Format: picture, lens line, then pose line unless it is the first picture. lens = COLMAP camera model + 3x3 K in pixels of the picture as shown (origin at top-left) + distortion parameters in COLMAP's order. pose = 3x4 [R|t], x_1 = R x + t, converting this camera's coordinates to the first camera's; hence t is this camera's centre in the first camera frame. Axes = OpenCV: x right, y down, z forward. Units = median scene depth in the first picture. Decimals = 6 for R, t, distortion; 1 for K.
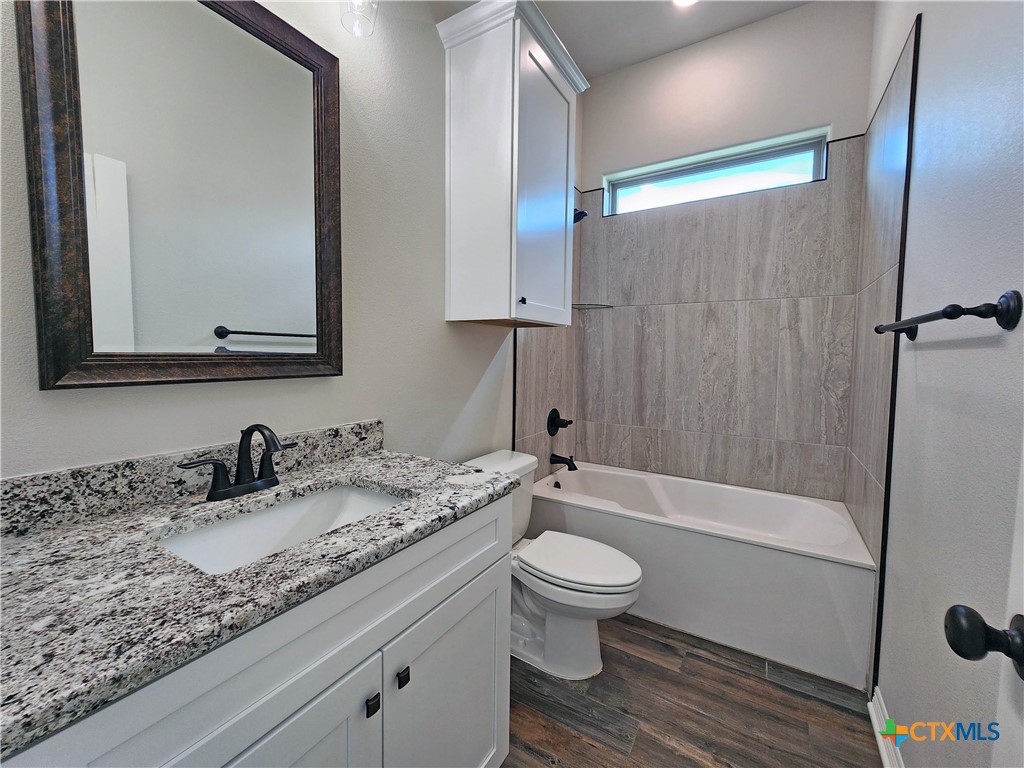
lens RADIAL K [[420.4, 0, 505.7], [0, 420.4, 379.3], [0, 0, 1]] dist [0.002787, -0.000193]
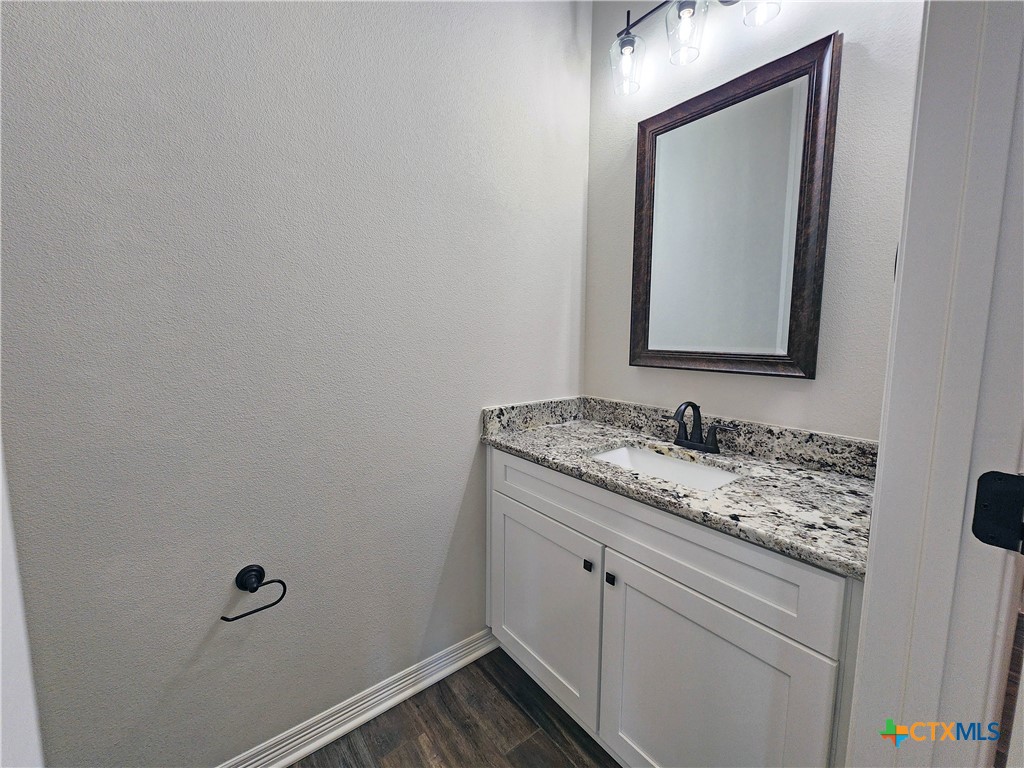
lens RADIAL K [[420.4, 0, 505.7], [0, 420.4, 379.3], [0, 0, 1]] dist [0.002787, -0.000193]
pose [[-0.352046, 0.097462, -0.930895, 0.916816], [-0.075265, 0.988395, 0.131946, -0.103514], [0.932952, 0.116515, -0.340625, 0.851867]]
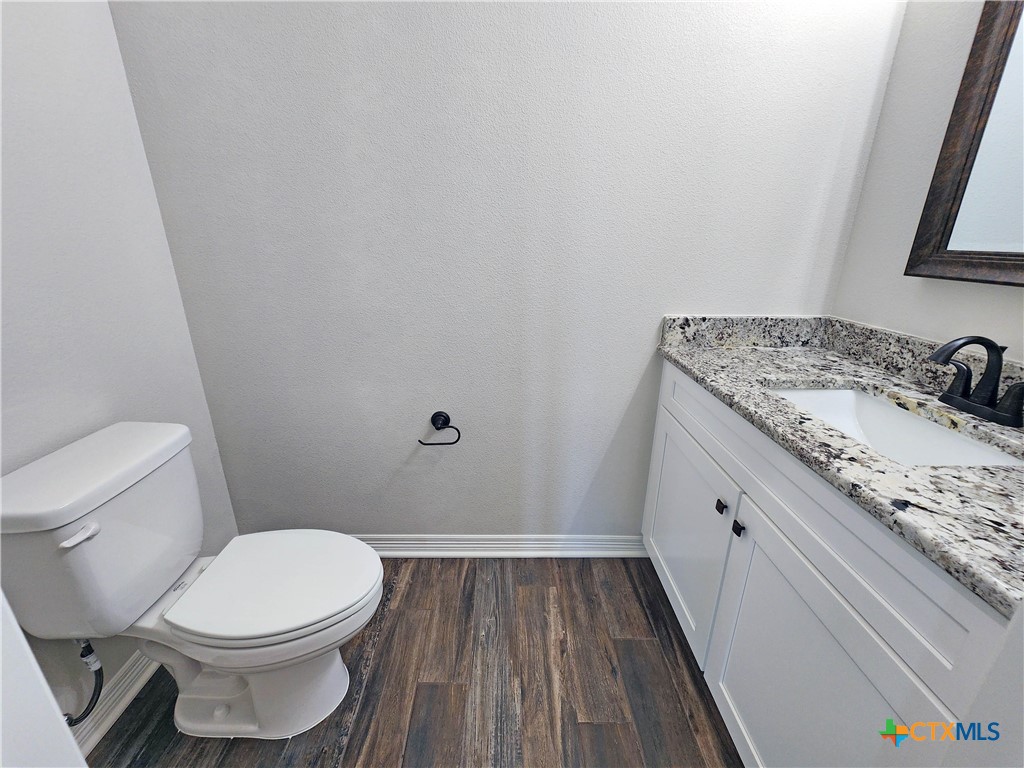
lens RADIAL K [[420.4, 0, 505.7], [0, 420.4, 379.3], [0, 0, 1]] dist [0.002787, -0.000193]
pose [[-0.849812, 0.163438, -0.501106, 0.684351], [-0.045508, 0.924410, 0.378676, -0.094092], [0.525118, 0.344608, -0.778137, 1.142949]]
